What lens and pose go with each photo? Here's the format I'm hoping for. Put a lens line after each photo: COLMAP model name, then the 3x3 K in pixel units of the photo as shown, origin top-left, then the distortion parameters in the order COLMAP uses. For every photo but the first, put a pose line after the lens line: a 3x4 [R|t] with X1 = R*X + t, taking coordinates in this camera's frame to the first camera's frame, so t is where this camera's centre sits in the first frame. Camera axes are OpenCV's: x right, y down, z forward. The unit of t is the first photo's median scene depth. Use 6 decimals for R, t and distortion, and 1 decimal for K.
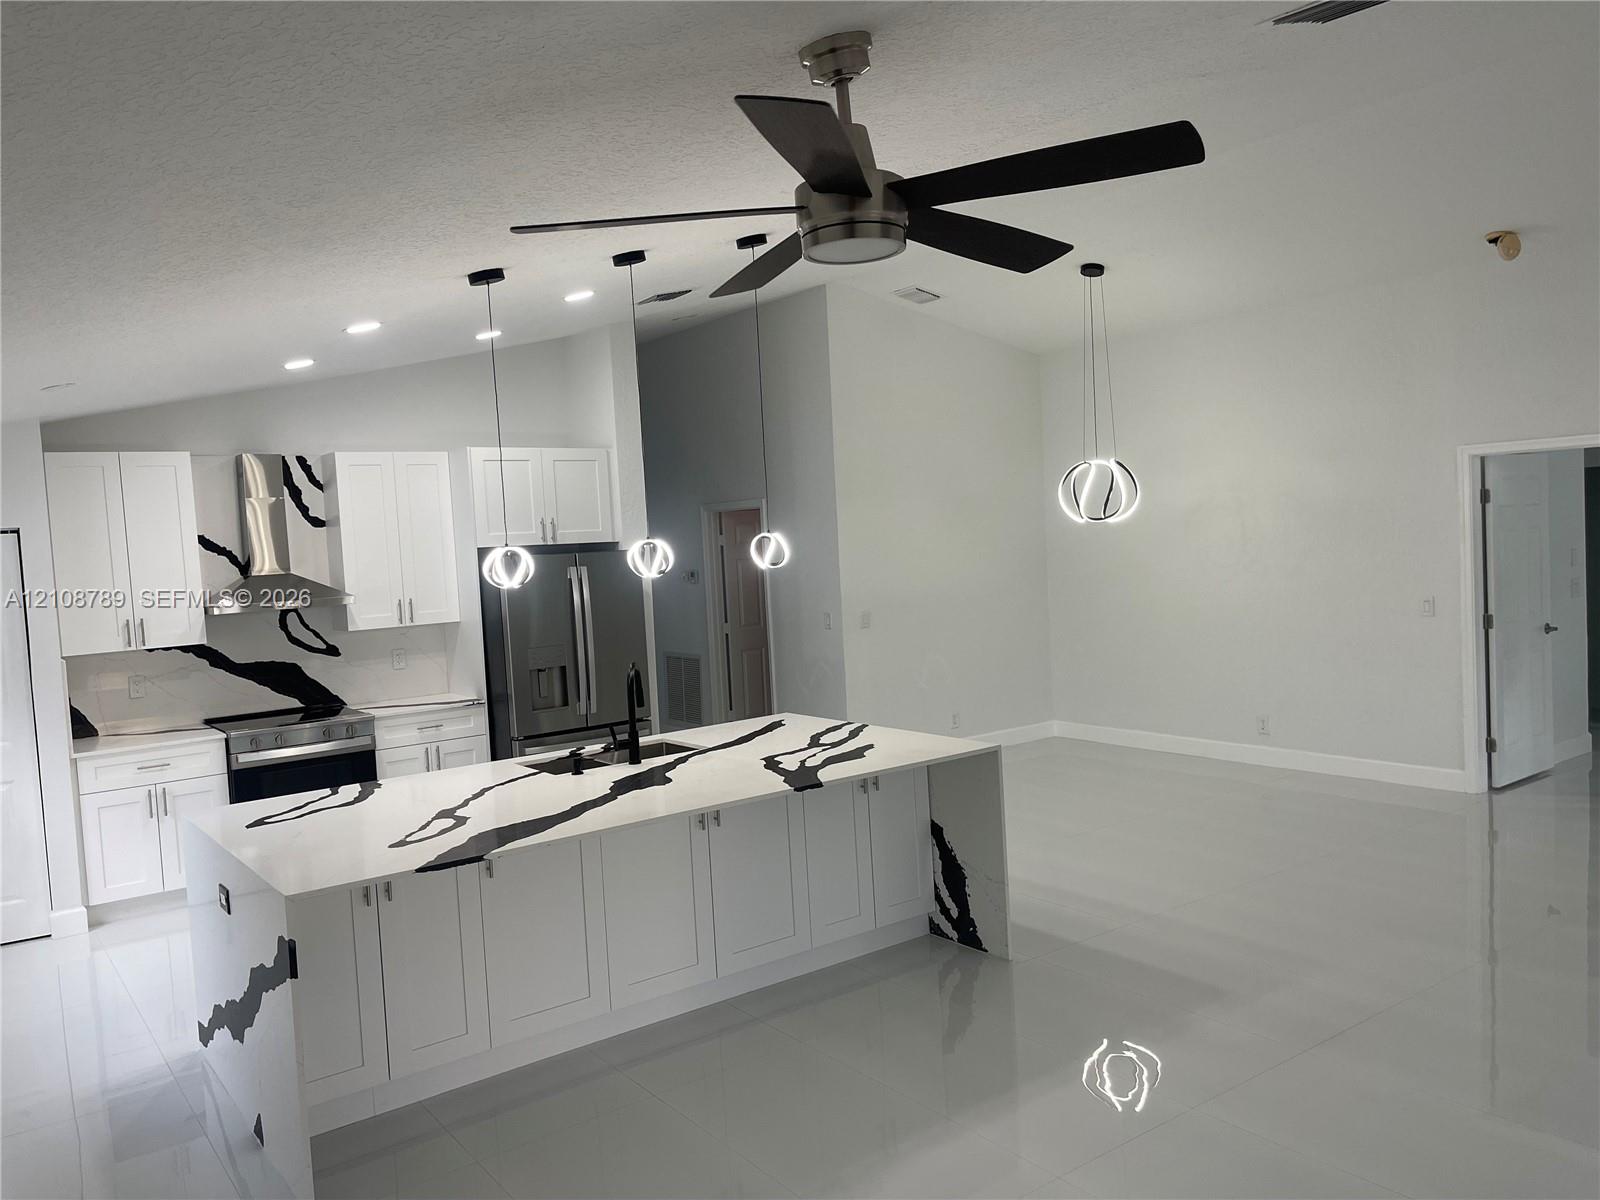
lens RADIAL K [[1200.0, 0, 798.5], [0, 1200.0, 622.8], [0, 0, 1]] dist [0.055085, 0.000159]
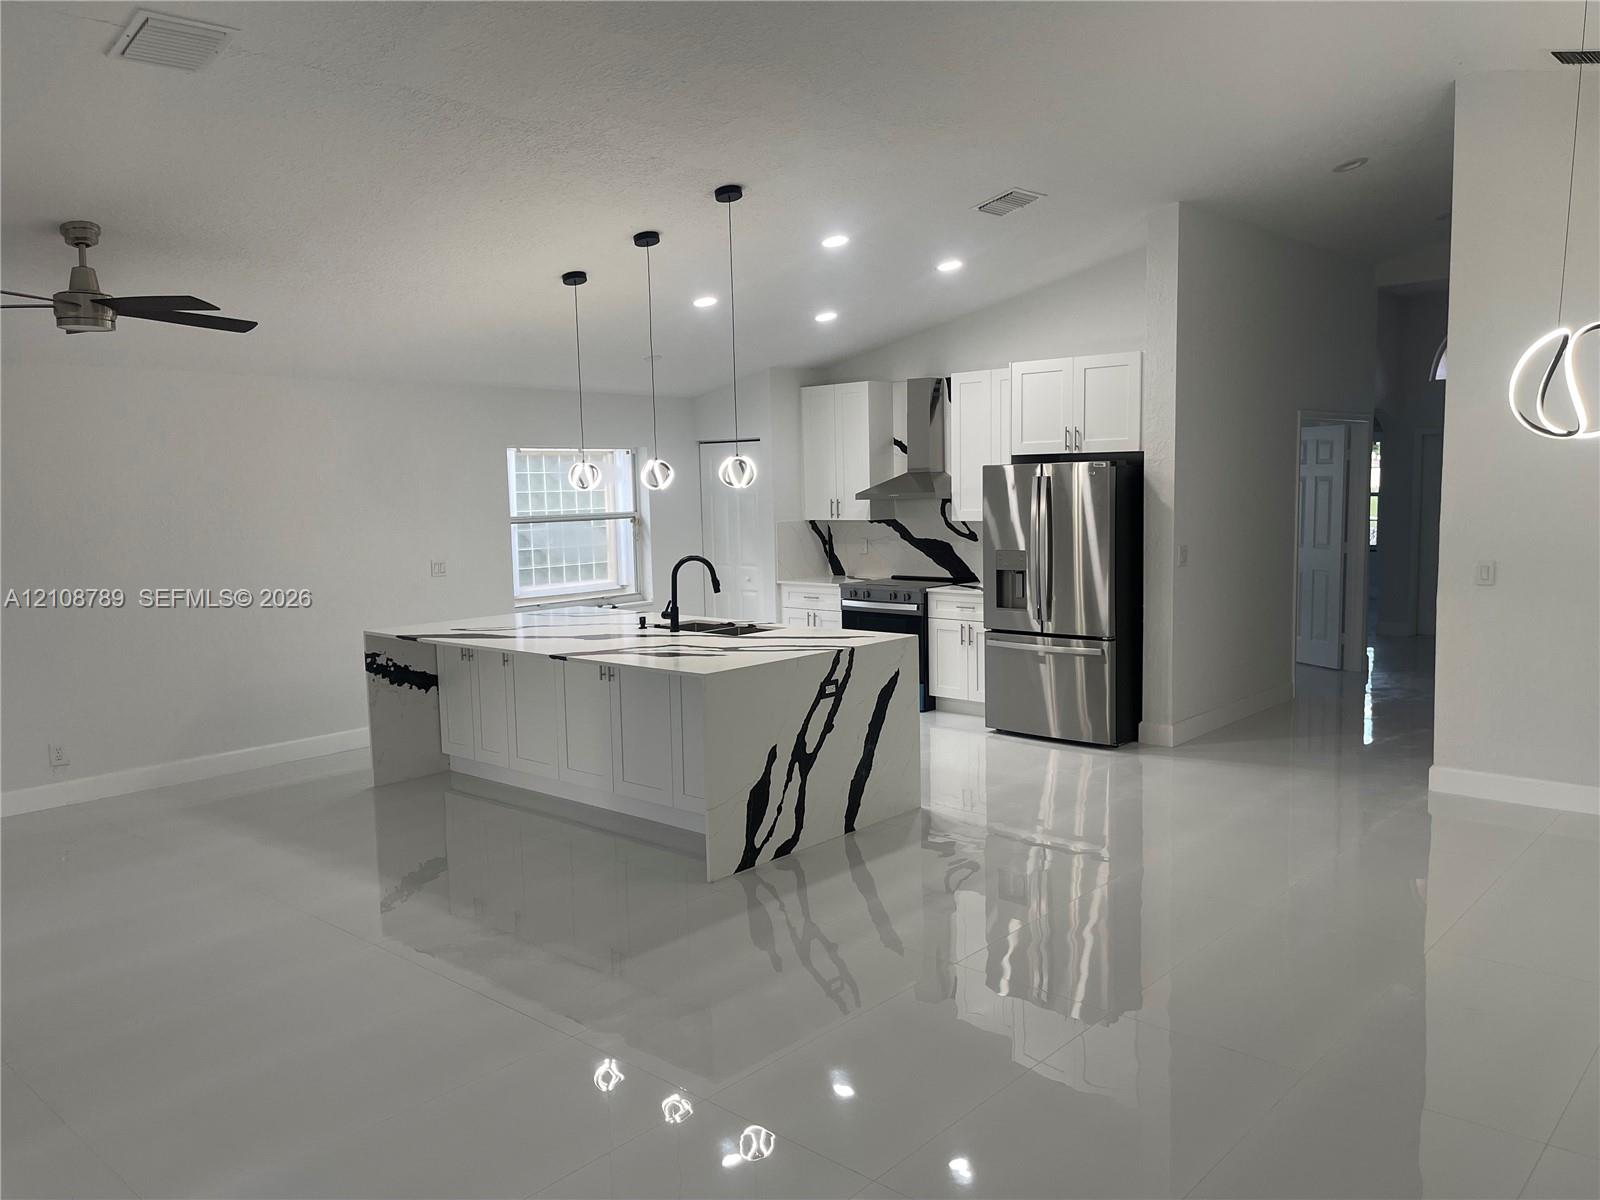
lens RADIAL K [[1143.7, 0, 800.0], [0, 1143.7, 600.0], [0, 0, 1]] dist [-0.070866, 0.000042]
pose [[0.221244, 0.145670, -0.964278, 0.823443], [-0.066371, 0.988738, 0.134137, -0.066653], [0.972957, 0.034323, 0.228421, 0.664914]]
